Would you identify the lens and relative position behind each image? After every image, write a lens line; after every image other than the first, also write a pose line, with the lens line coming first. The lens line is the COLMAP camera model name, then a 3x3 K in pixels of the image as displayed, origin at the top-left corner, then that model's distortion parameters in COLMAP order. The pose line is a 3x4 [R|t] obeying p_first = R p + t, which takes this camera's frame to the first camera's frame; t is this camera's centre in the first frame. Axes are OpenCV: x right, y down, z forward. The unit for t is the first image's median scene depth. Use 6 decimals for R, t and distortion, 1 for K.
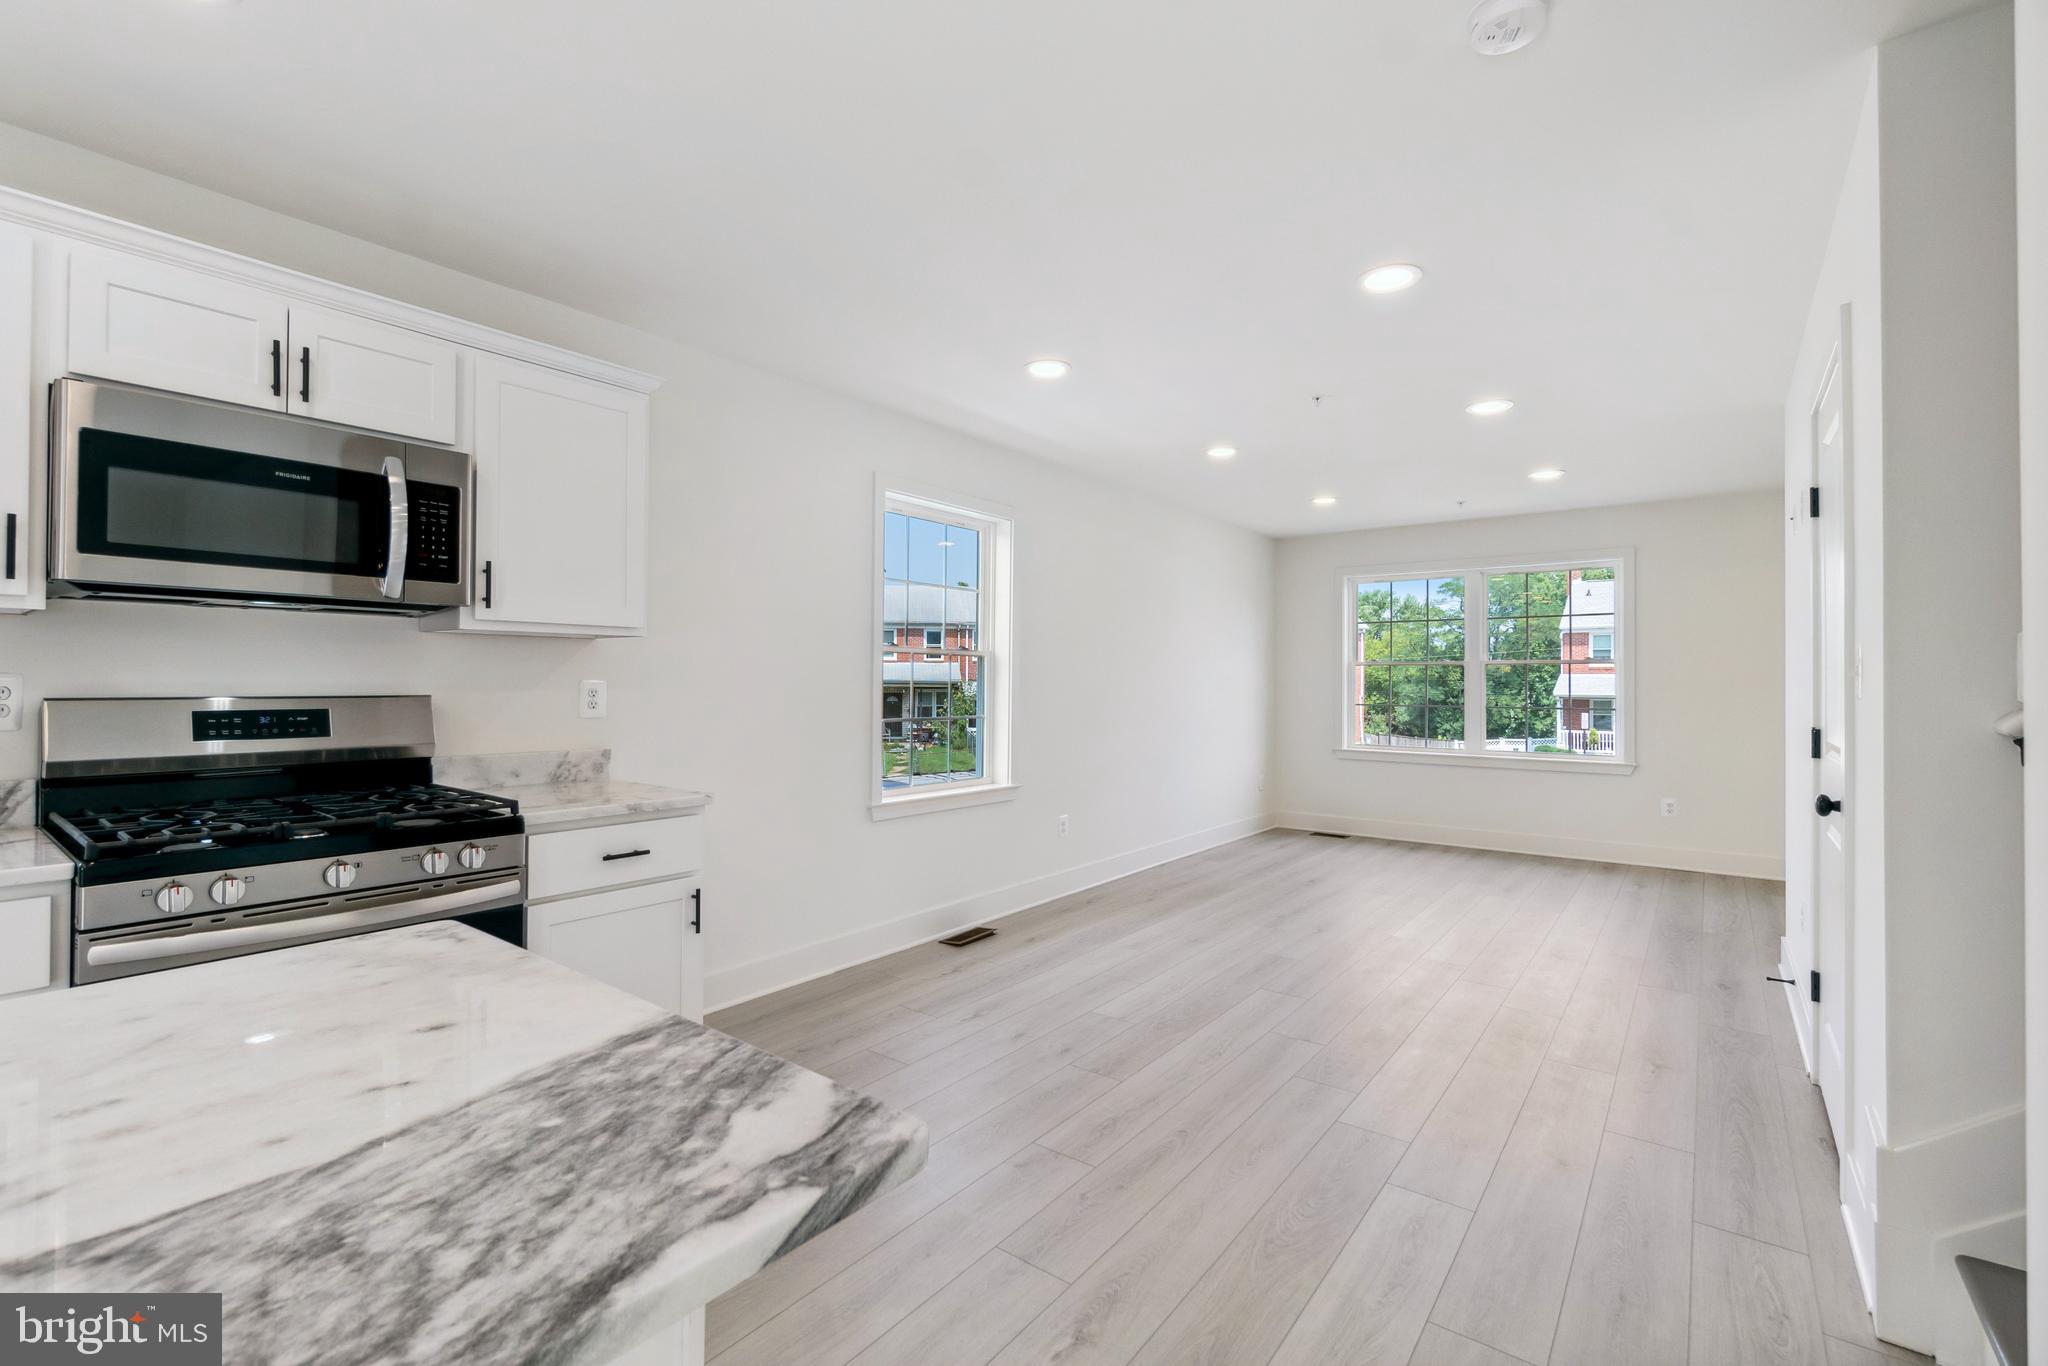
lens RADIAL K [[889.7, 0, 1017.9], [0, 889.7, 673.9], [0, 0, 1]] dist [-0.008918, 0.001143]
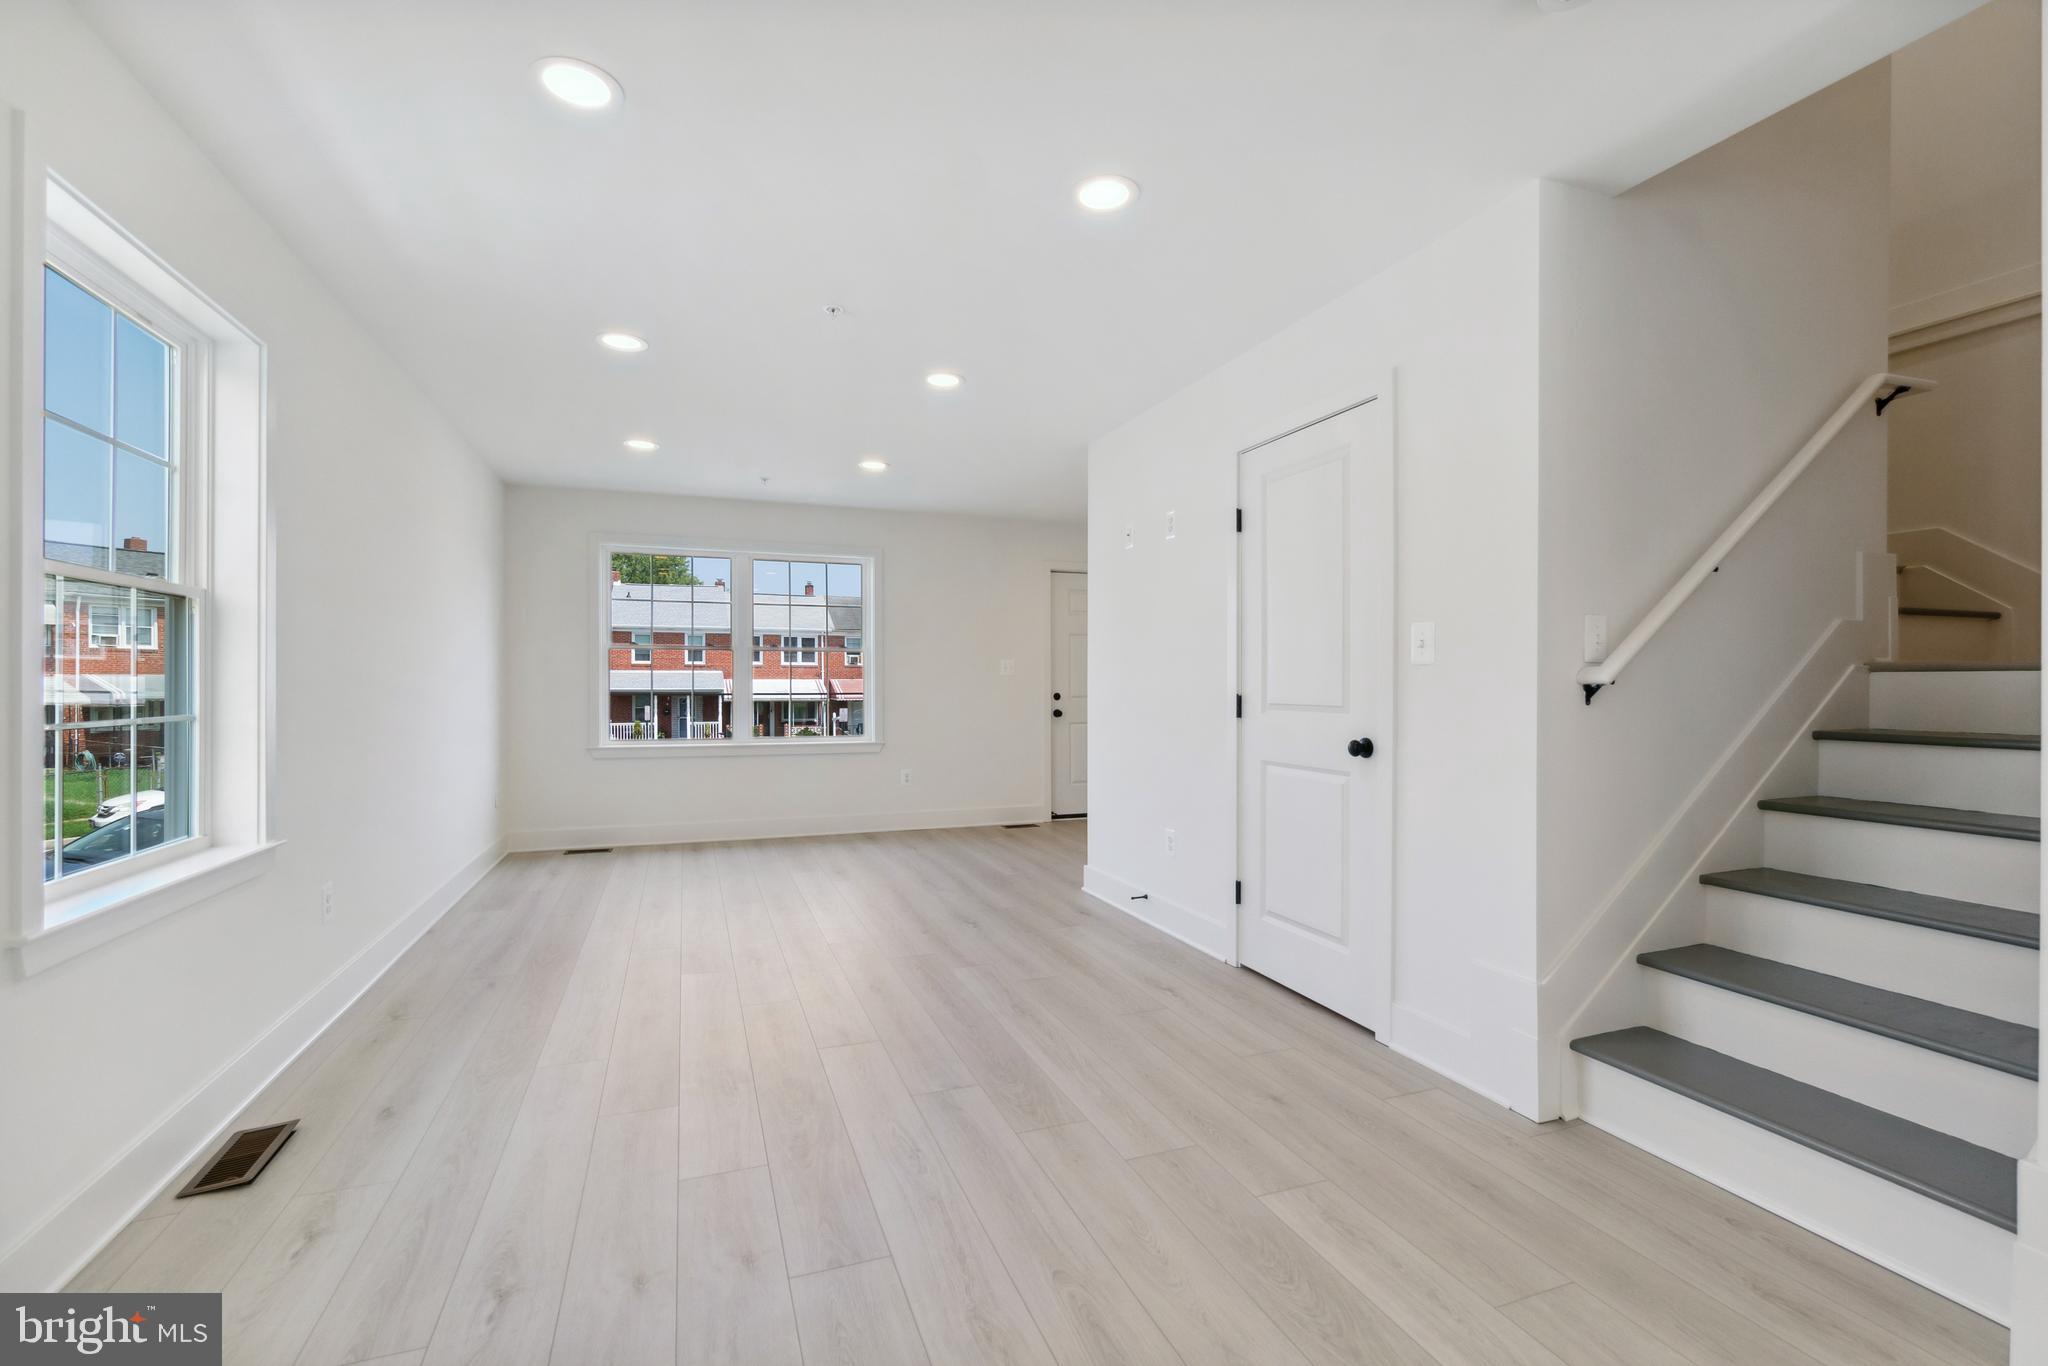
lens RADIAL K [[889.7, 0, 1017.7], [0, 889.7, 688.4], [0, 0, 1]] dist [-0.008918, 0.001143]
pose [[0.526548, -0.009182, 0.850096, -0.443760], [-0.007256, 0.999857, 0.015293, 0.040938], [-0.850115, -0.014221, 0.526406, 0.686754]]
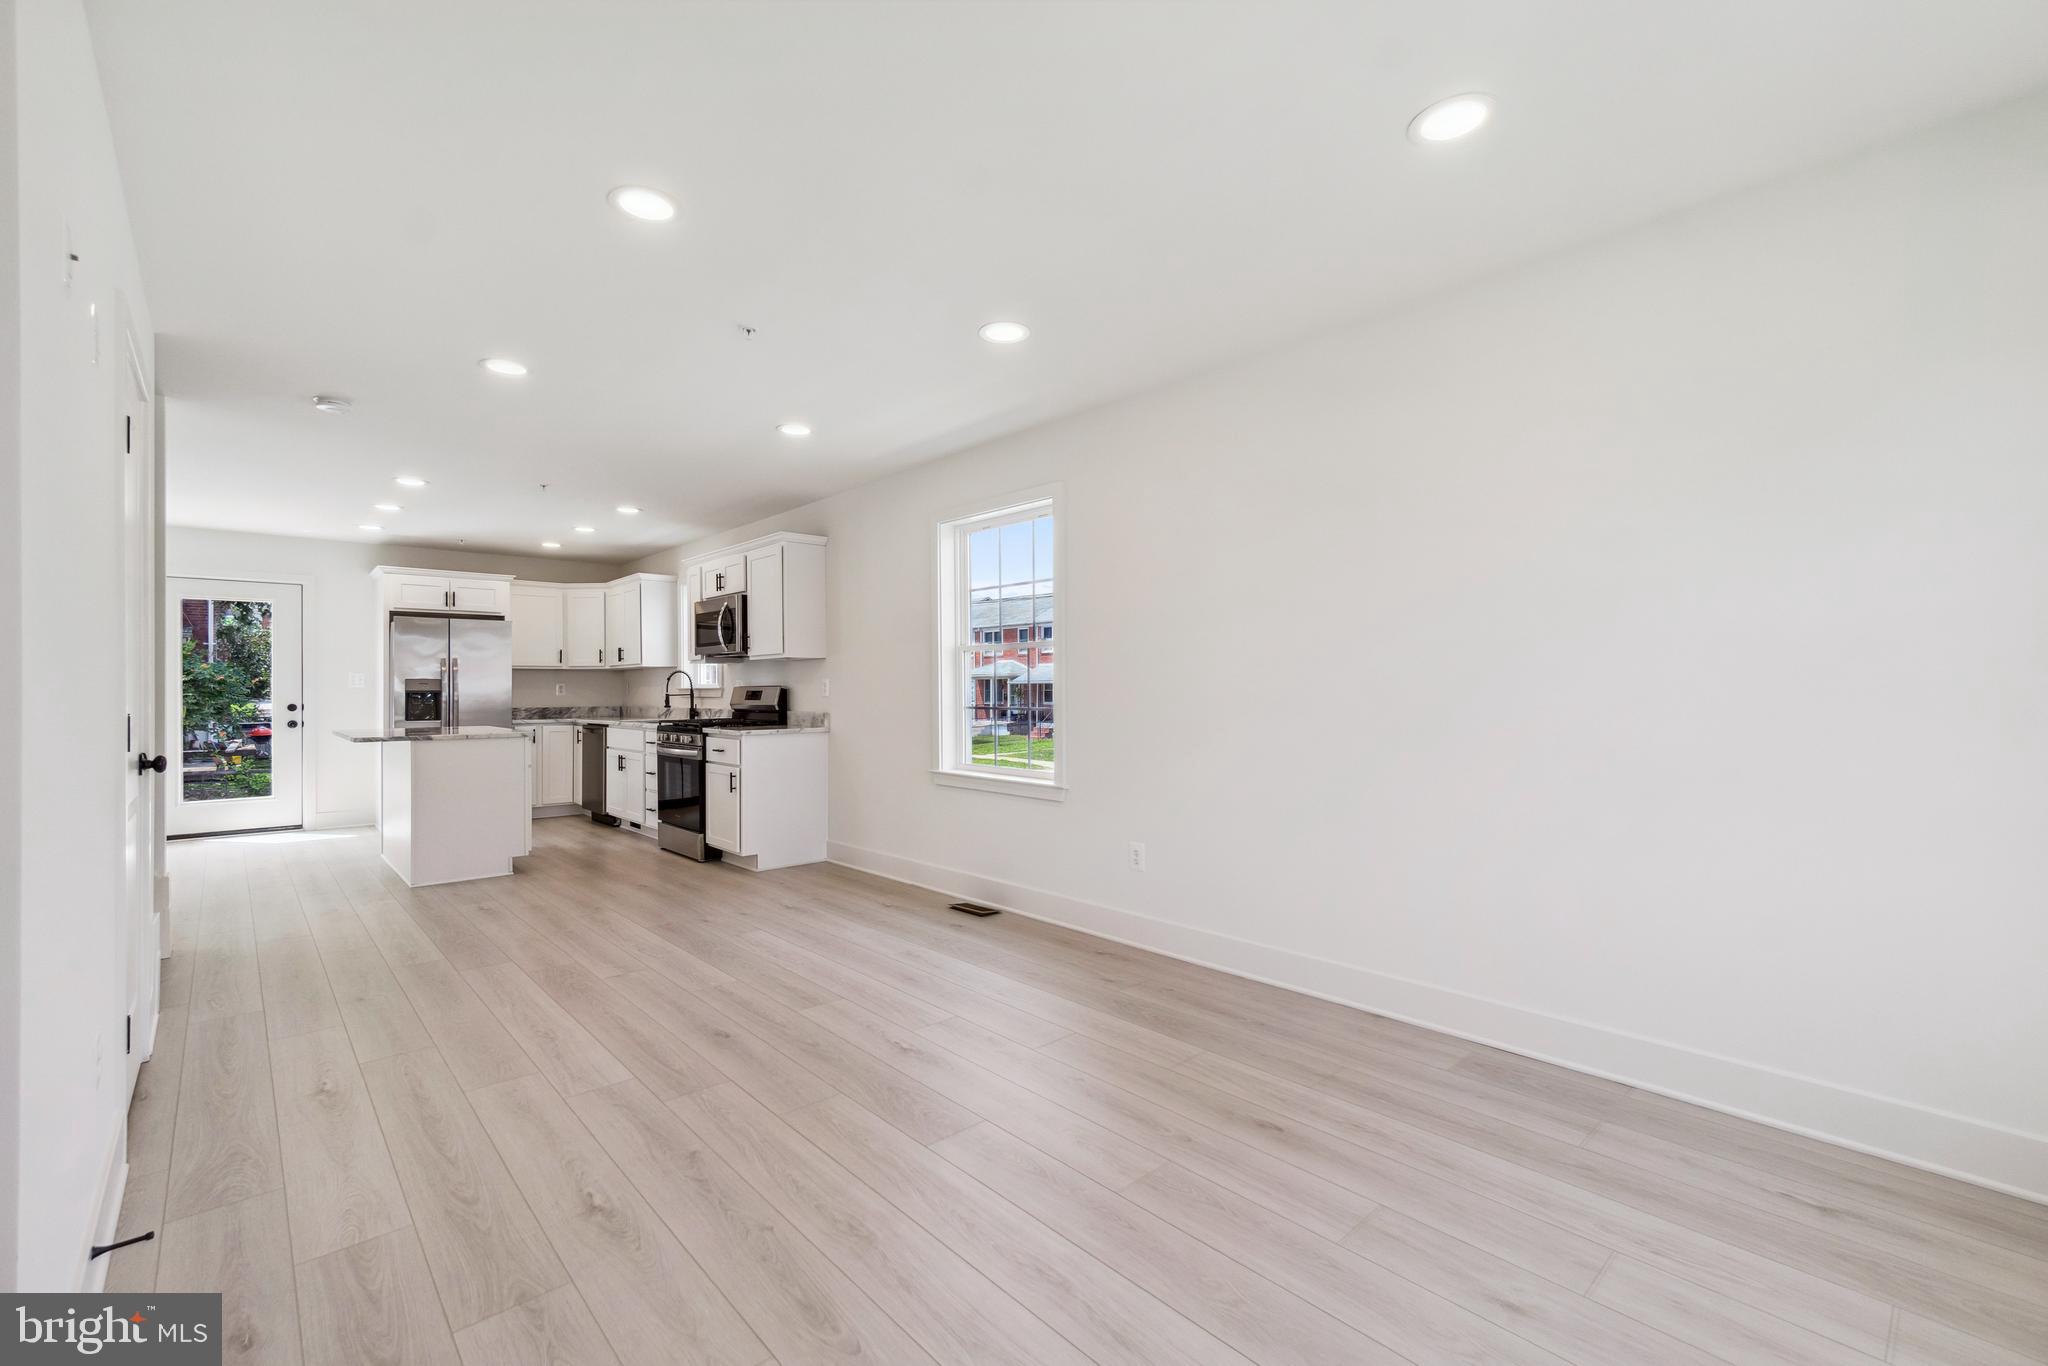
lens RADIAL K [[889.7, 0, 1032.5], [0, 889.7, 681.9], [0, 0, 1]] dist [-0.008918, 0.001143]
pose [[-0.167534, -0.012887, -0.985782, 1.822843], [0.013375, 0.999793, -0.015343, 0.065968], [0.985776, -0.015756, -0.167327, 2.278680]]
